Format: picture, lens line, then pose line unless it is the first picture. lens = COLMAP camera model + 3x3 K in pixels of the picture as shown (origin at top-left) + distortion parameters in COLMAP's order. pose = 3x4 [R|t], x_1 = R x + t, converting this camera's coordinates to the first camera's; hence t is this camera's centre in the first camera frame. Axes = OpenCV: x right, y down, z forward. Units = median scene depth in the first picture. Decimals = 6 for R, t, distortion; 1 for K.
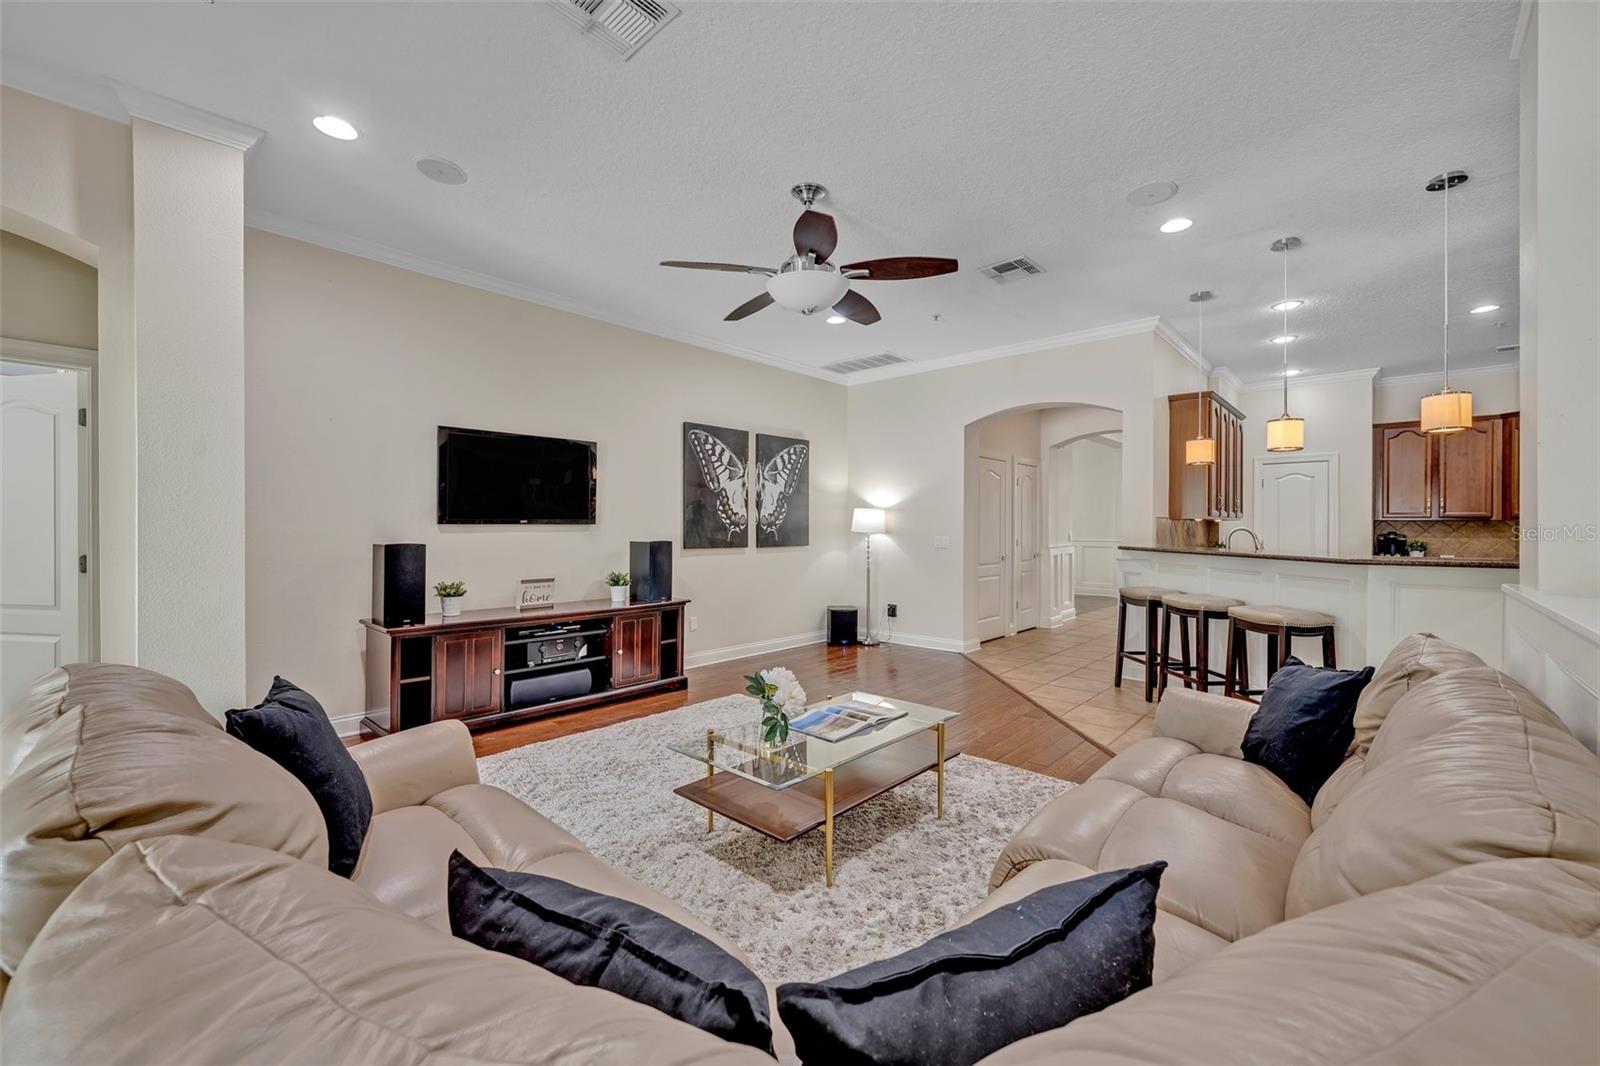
lens RADIAL K [[643.1, 0, 796.9], [0, 643.1, 527.9], [0, 0, 1]] dist [0.001126, -0.000155]
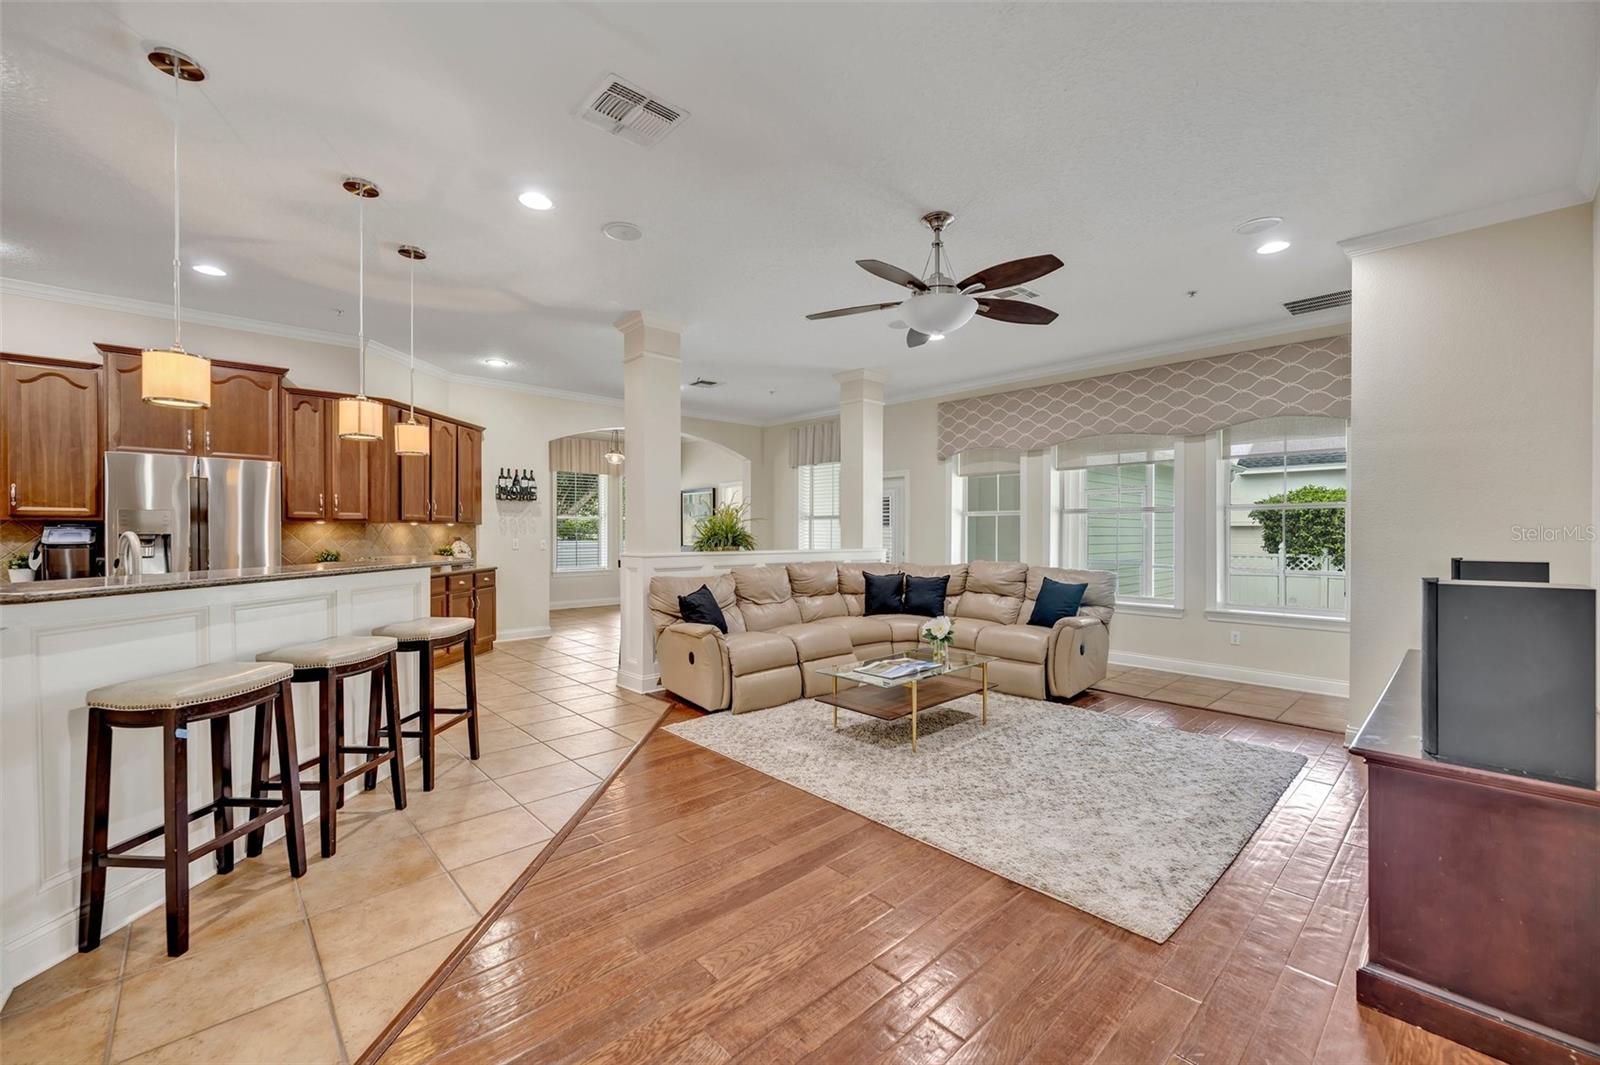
lens RADIAL K [[641.5, 0, 802.6], [0, 641.5, 532.6], [0, 0, 1]] dist [0.000379, 0.000035]
pose [[-0.997369, -0.004228, 0.072365, 0.087810], [-0.003933, 0.999983, 0.004207, -0.002797], [-0.072382, 0.003911, -0.997369, 1.132284]]
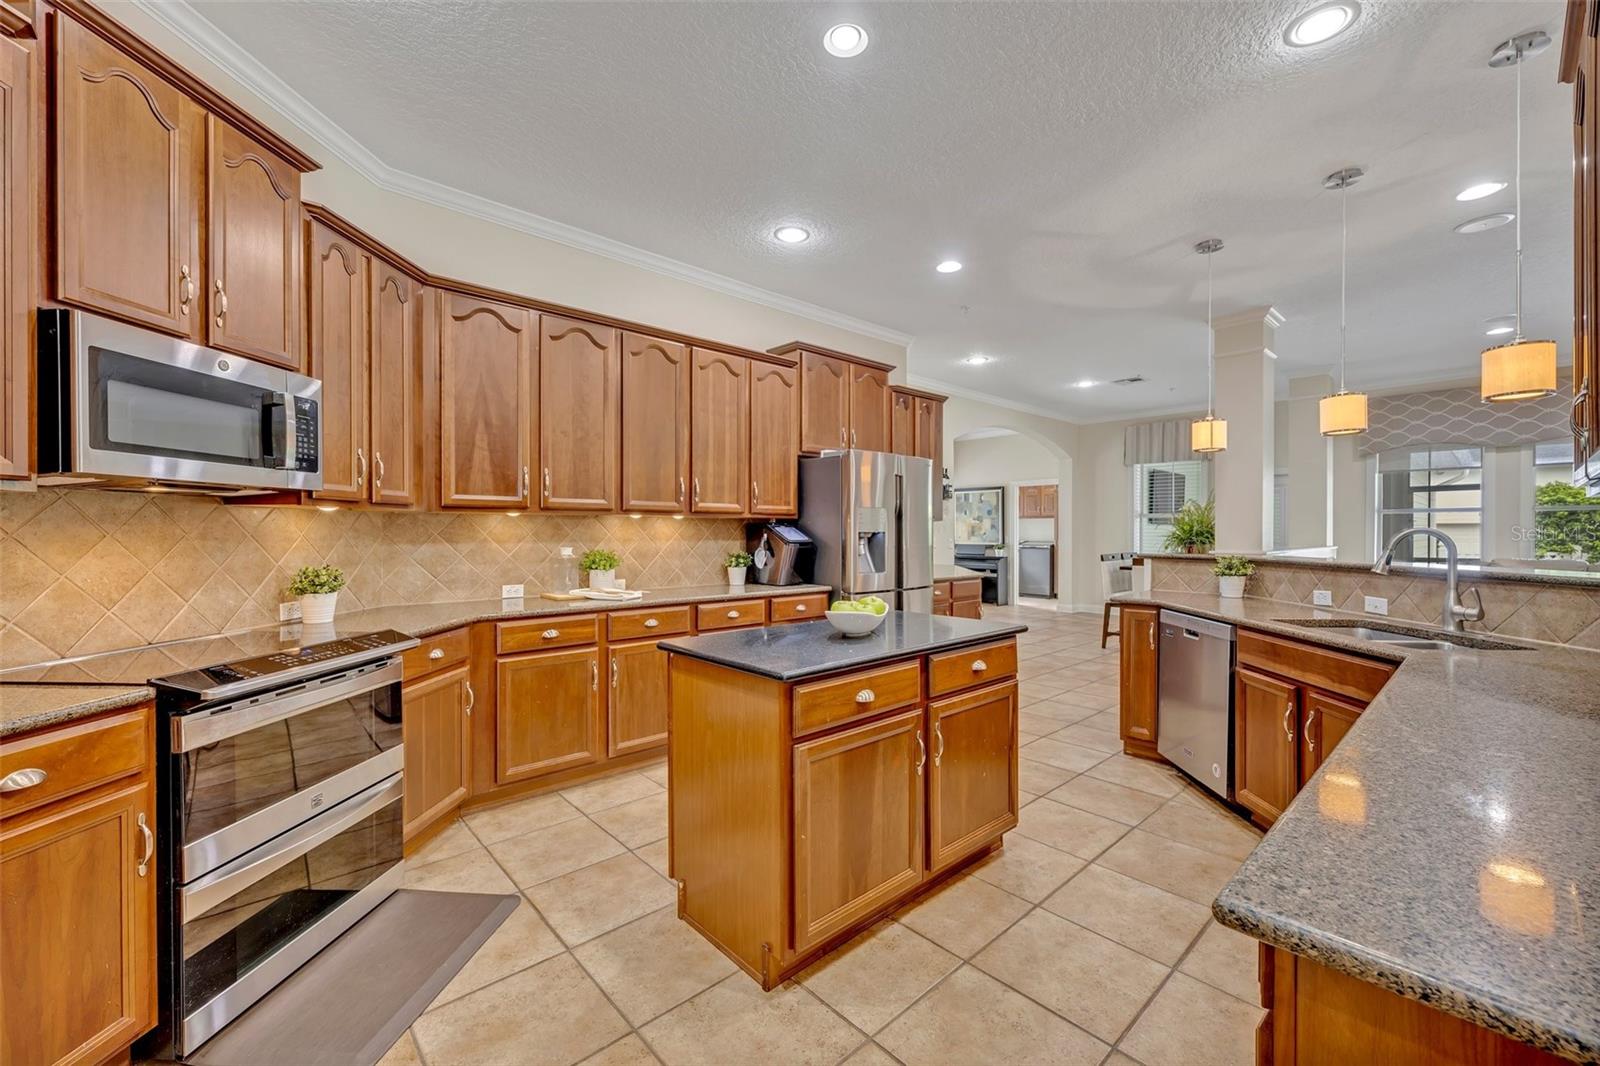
lens RADIAL K [[641.5, 0, 802.6], [0, 641.5, 533.1], [0, 0, 1]] dist [0.000379, 0.000035]
pose [[-0.995589, -0.003182, 0.093764, 0.865799], [-0.002570, 0.999975, 0.006646, 0.001392], [-0.093783, 0.006375, -0.995572, 1.188812]]
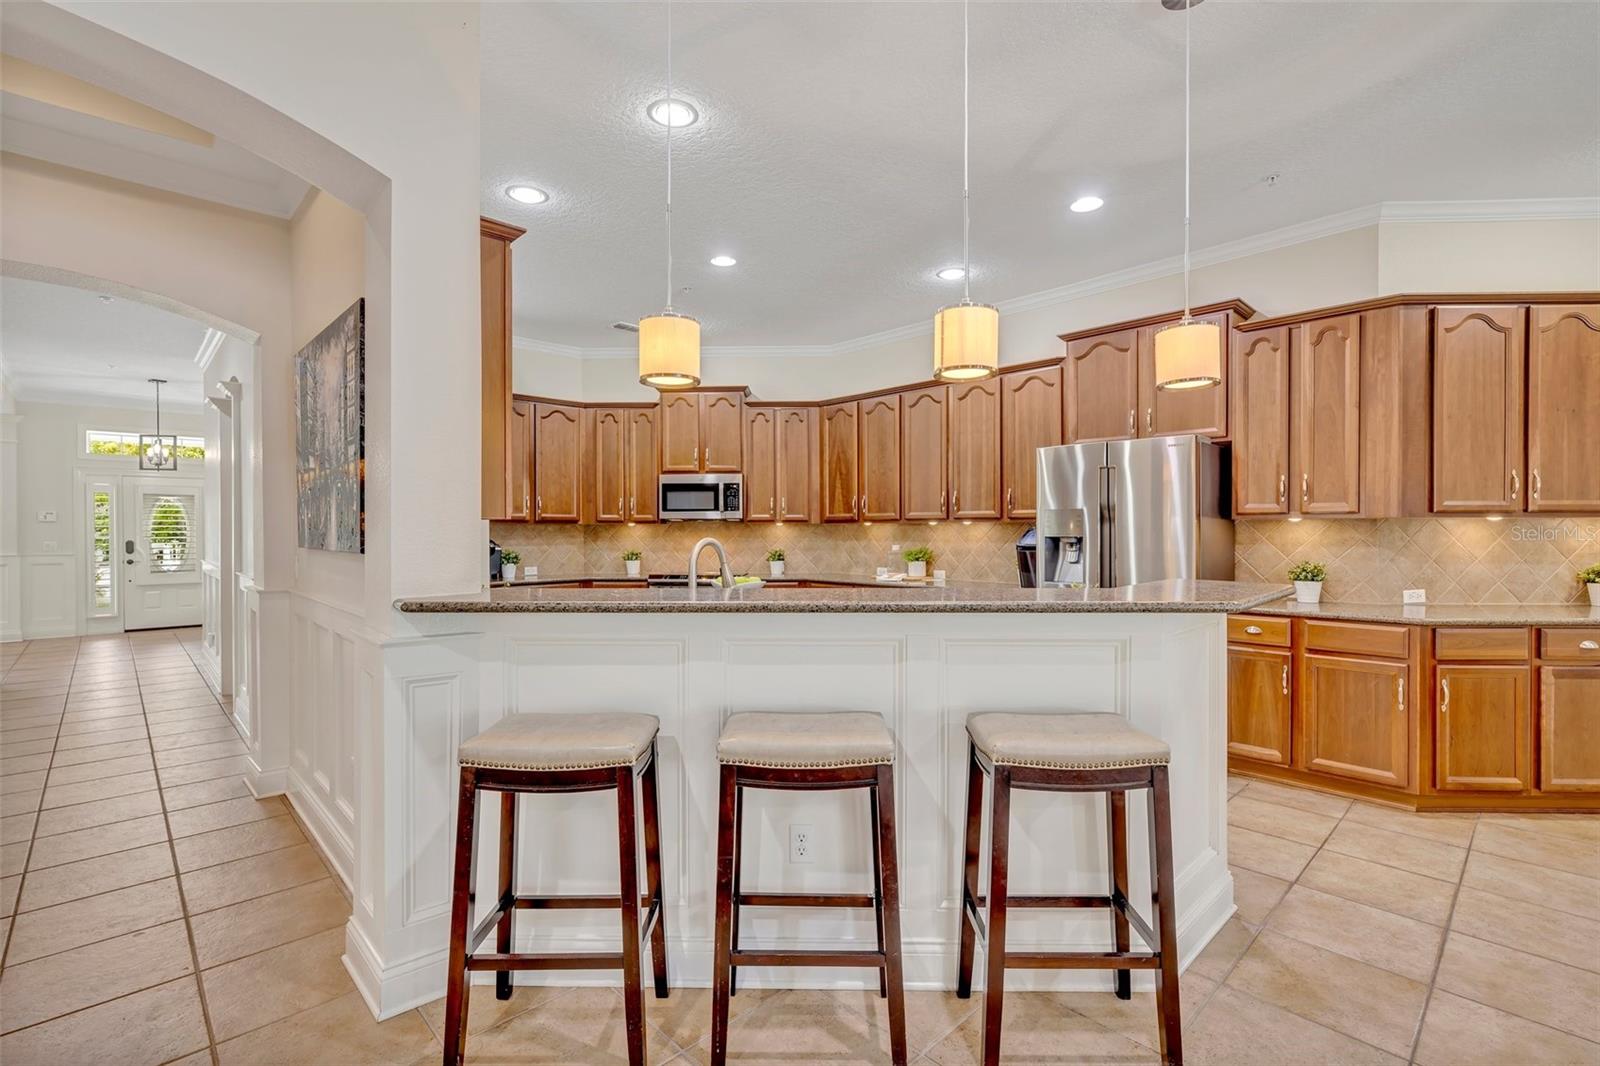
lens RADIAL K [[712.4, 0, 800.0], [0, 712.4, 533.0], [0, 0, 1]] dist [-0.006427, -0.000112]
pose [[0.057884, -0.008401, 0.998288, 0.155796], [0.006008, 0.999949, 0.008067, -0.005983], [-0.998305, 0.005530, 0.057932, 0.699468]]
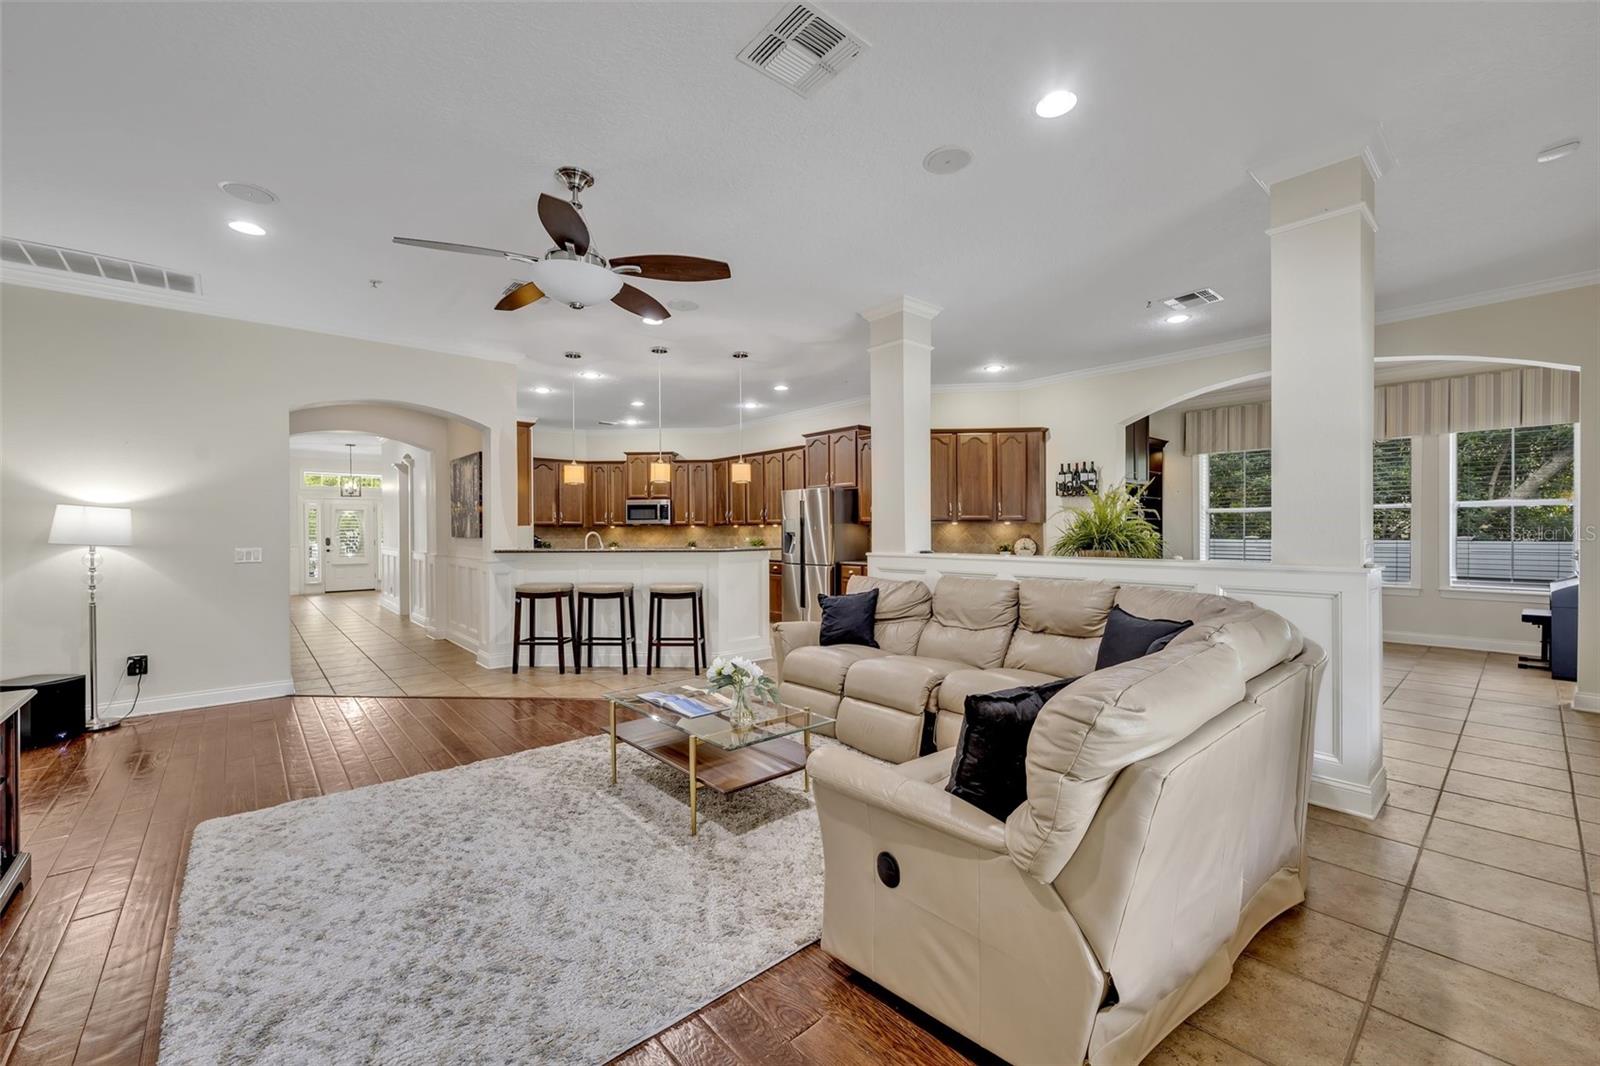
lens RADIAL K [[641.5, 0, 802.6], [0, 641.5, 533.1], [0, 0, 1]] dist [0.000379, 0.000035]
pose [[0.105781, -0.007633, 0.994360, -0.481611], [0.009441, 0.999933, 0.006671, -0.002128], [-0.994345, 0.008682, 0.105846, 0.312450]]
